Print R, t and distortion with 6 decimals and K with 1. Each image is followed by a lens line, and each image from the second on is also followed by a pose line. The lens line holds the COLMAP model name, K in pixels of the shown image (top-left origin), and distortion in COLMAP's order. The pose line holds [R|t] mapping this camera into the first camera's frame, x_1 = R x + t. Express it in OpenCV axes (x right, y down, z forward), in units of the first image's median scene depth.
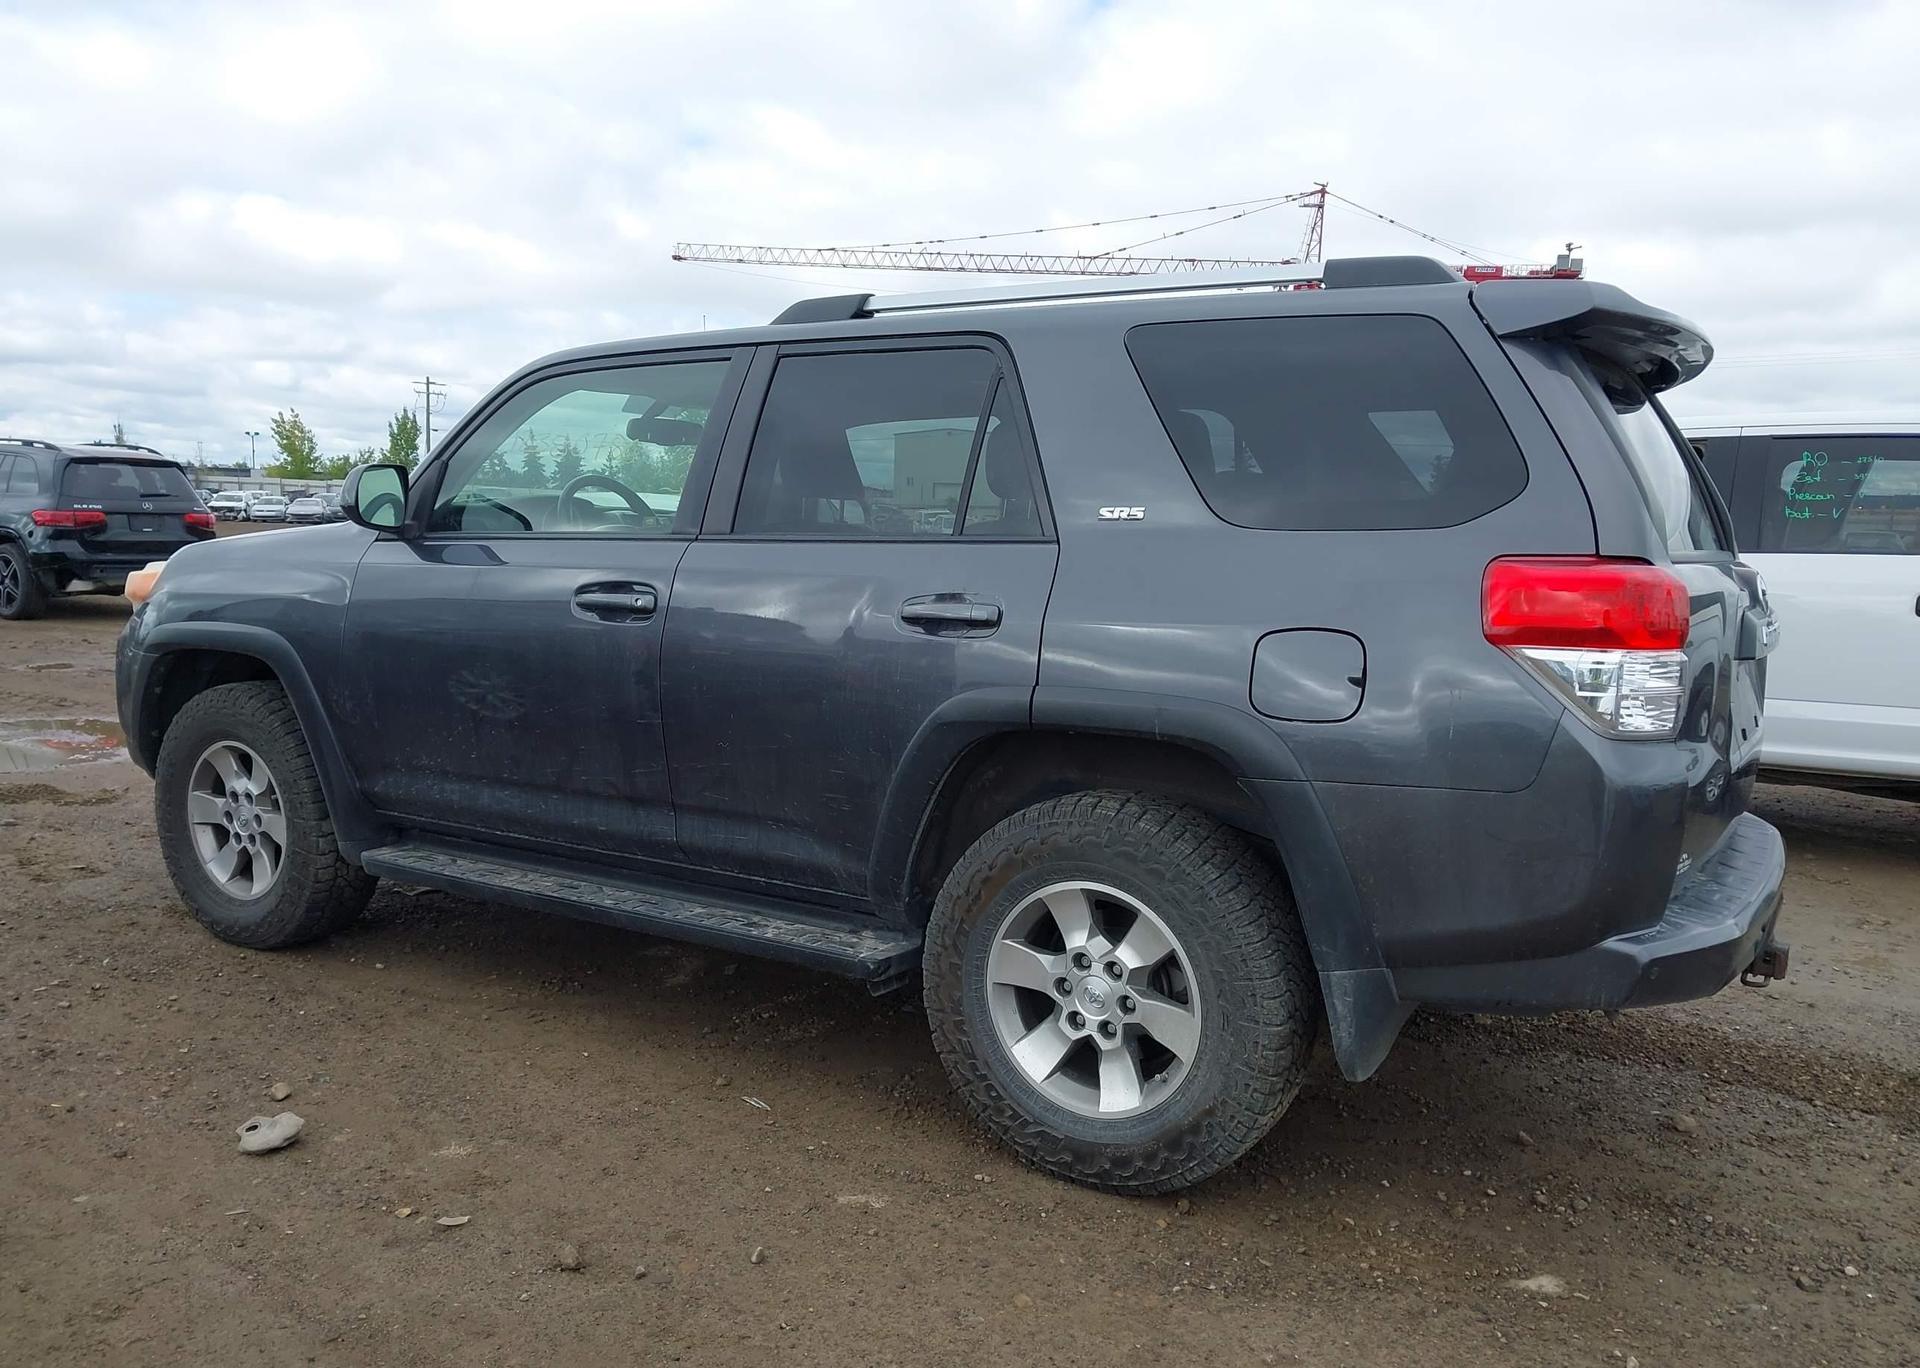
lens RADIAL K [[1533.7, 0, 962.1], [0, 1533.7, 680.6], [0, 0, 1]] dist [0.062324, -0.080175]
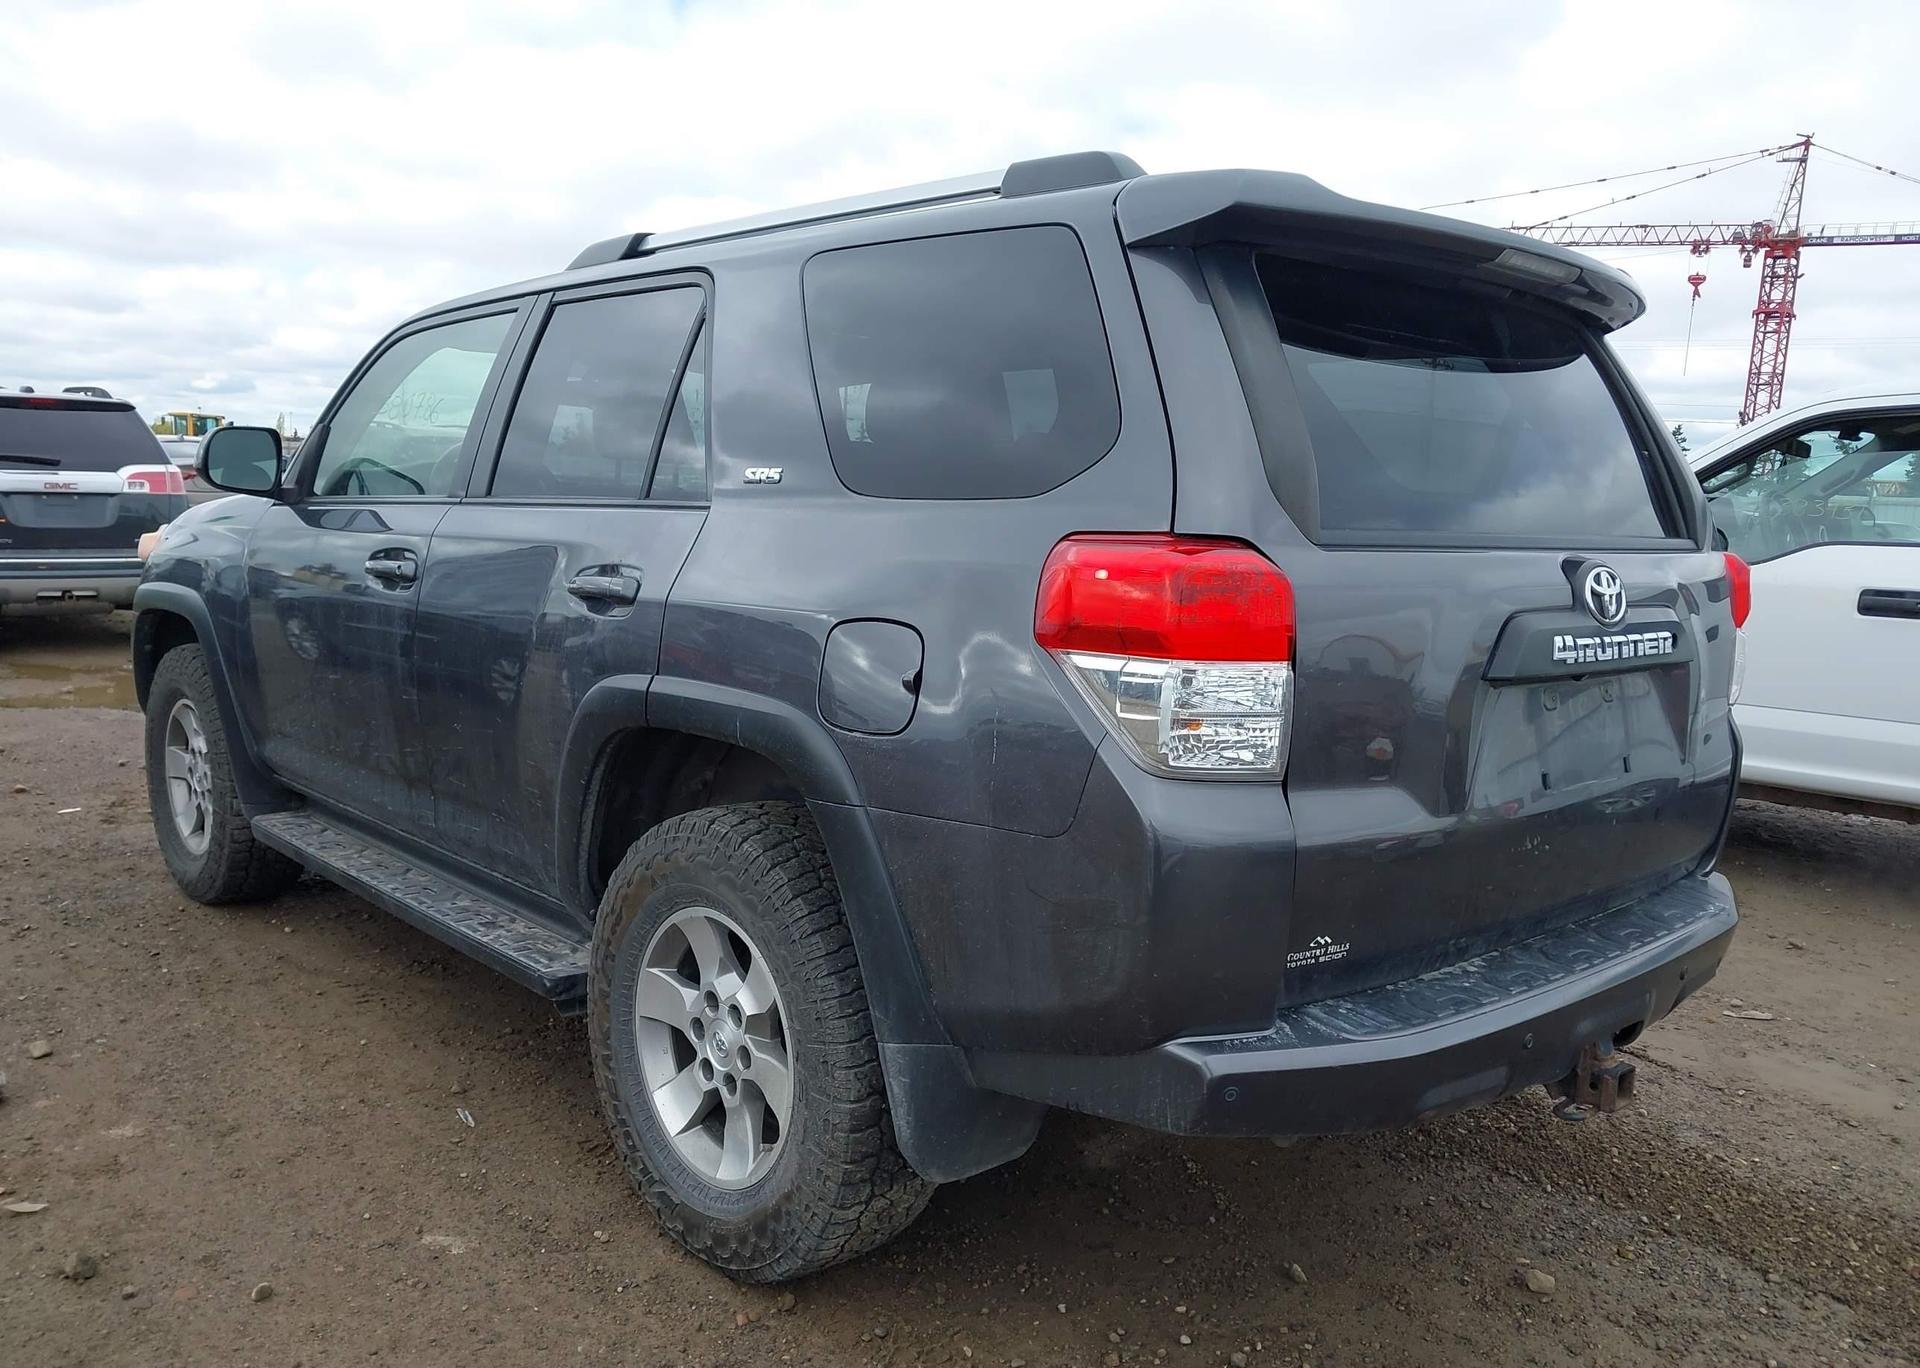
lens RADIAL K [[1533.7, 0, 968.8], [0, 1533.7, 698.8], [0, 0, 1]] dist [0.062324, -0.080175]
pose [[0.964415, 0.046335, -0.260303, 0.416166], [-0.041054, 0.998827, 0.025690, -0.012356], [0.261188, -0.014090, 0.965185, 0.205765]]
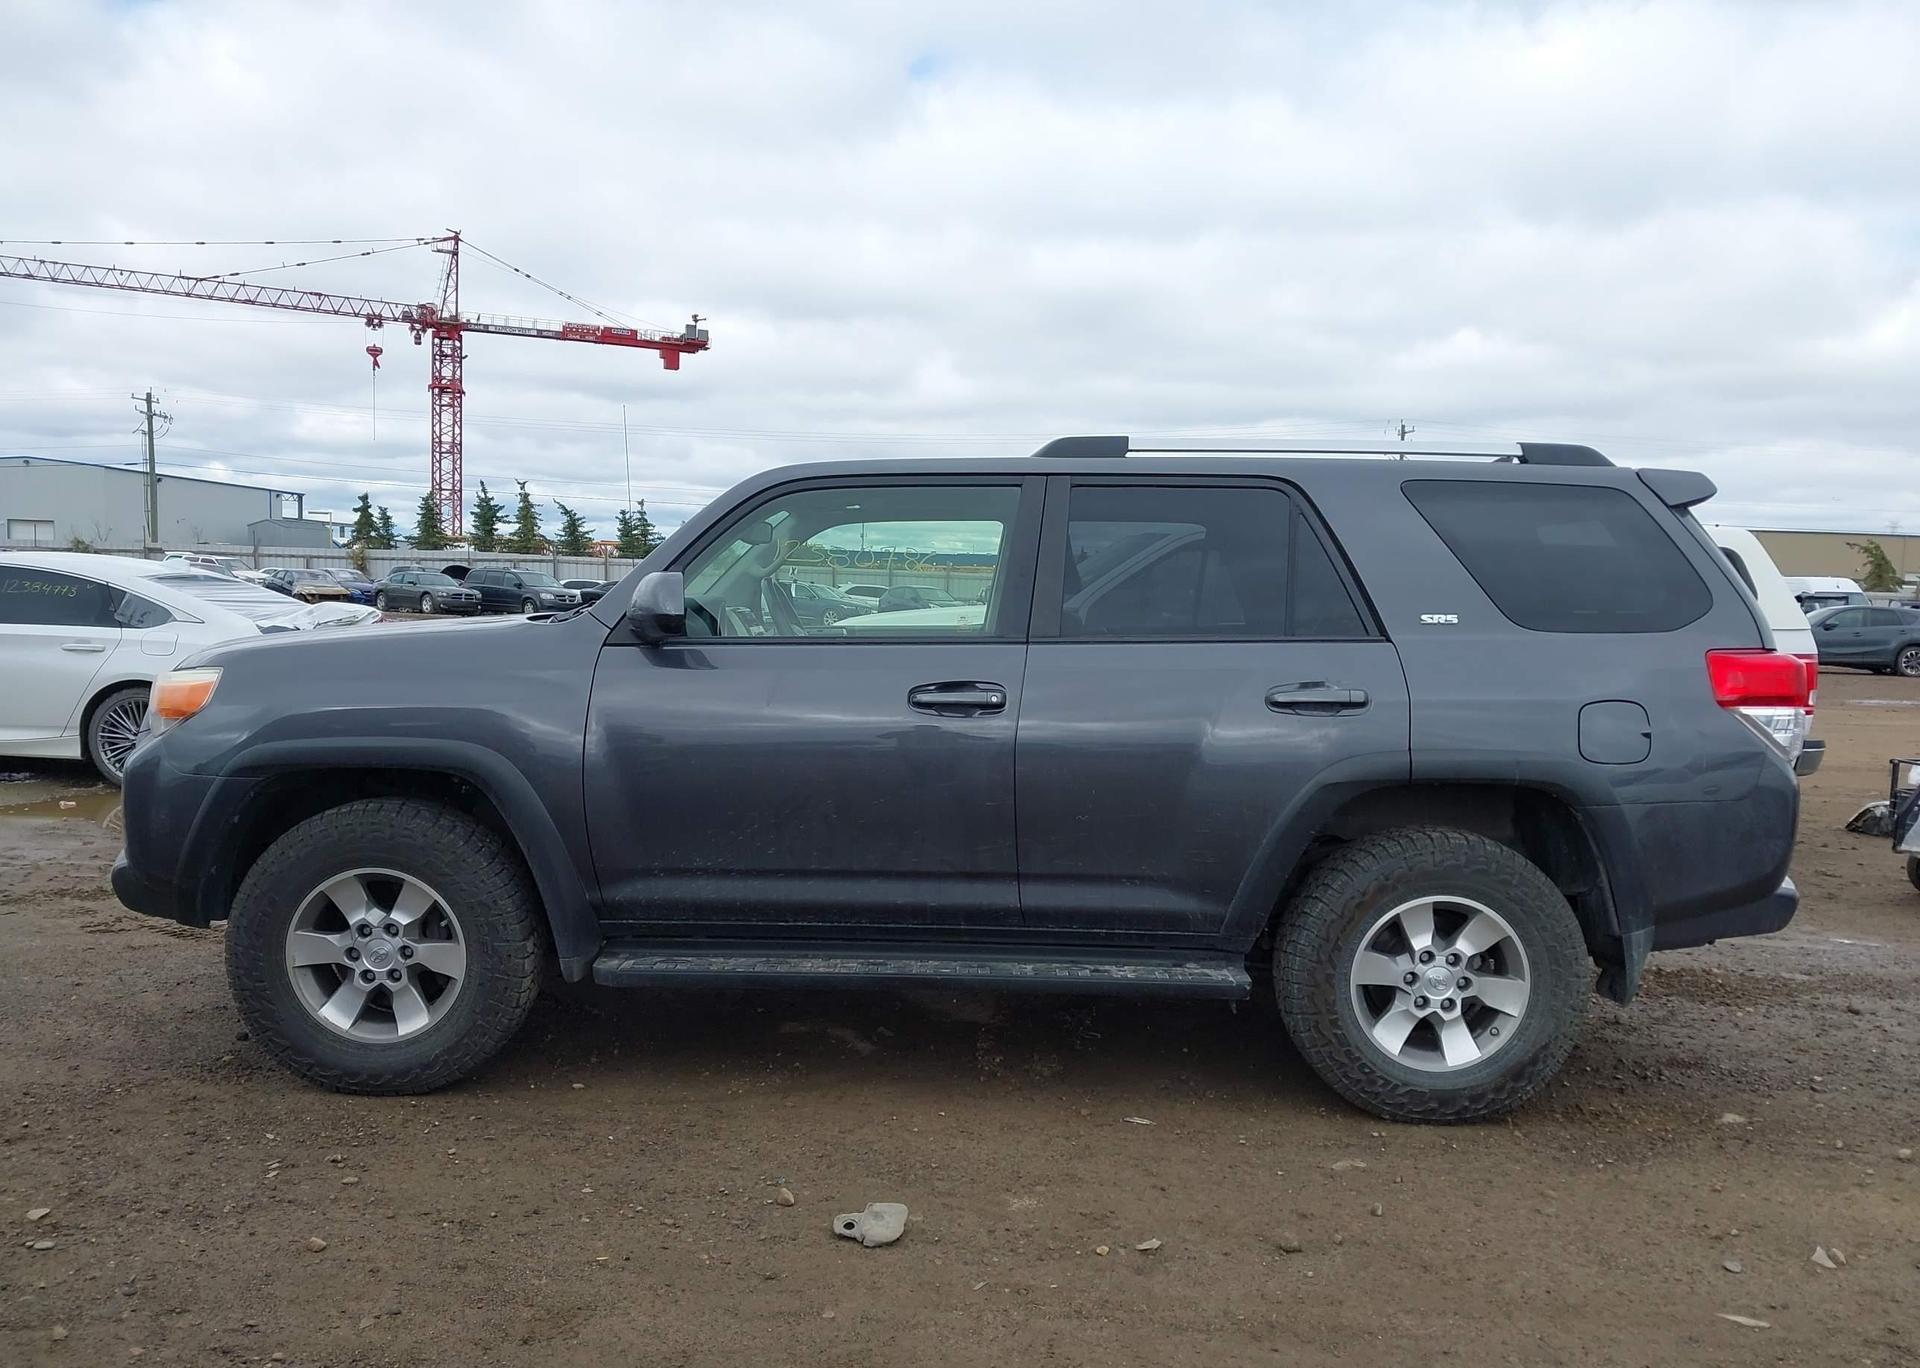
lens RADIAL K [[1533.7, 0, 950.9], [0, 1533.7, 683.4], [0, 0, 1]] dist [0.062324, -0.080175]
pose [[0.846650, -0.038379, 0.530764, -0.934905], [0.053293, 0.998497, -0.012810, -0.055427], [-0.529475, 0.039132, 0.847423, 0.074865]]
